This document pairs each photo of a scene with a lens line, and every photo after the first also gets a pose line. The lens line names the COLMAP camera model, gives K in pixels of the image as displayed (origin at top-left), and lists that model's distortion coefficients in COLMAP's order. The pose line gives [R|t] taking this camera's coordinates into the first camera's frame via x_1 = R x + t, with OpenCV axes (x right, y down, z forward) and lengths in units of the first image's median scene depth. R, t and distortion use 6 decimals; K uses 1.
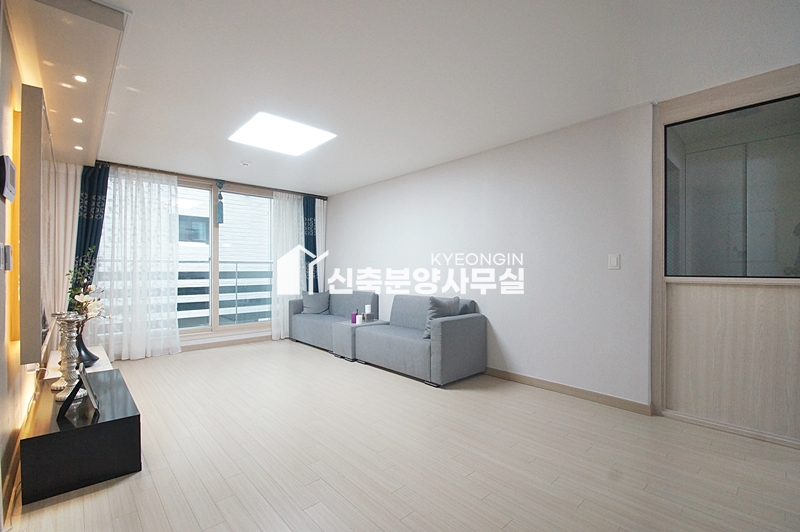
lens RADIAL K [[356.6, 0, 398.6], [0, 356.6, 267.7], [0, 0, 1]] dist [0.037360, -0.029979]
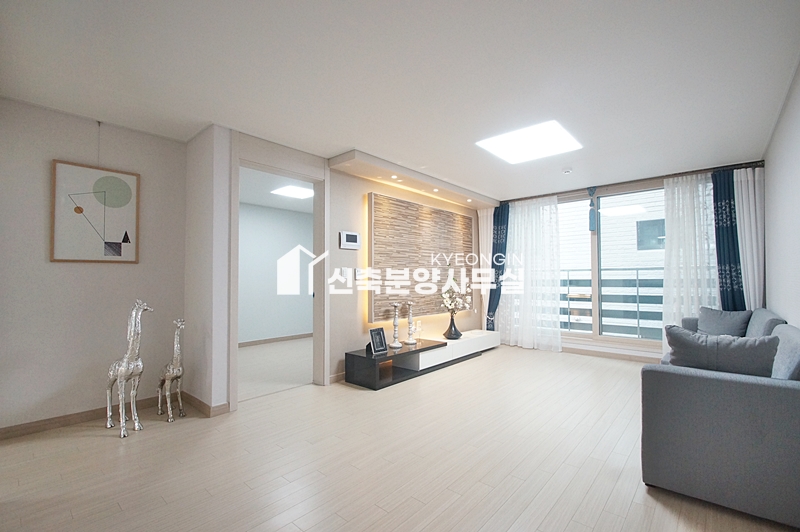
lens RADIAL K [[356.6, 0, 398.6], [0, 356.6, 267.7], [0, 0, 1]] dist [0.037360, -0.029979]
pose [[0.105341, -0.030124, -0.993980, 0.460265], [0.011889, 0.999508, -0.029032, 0.000934], [0.994365, -0.008759, 0.105647, 0.391974]]
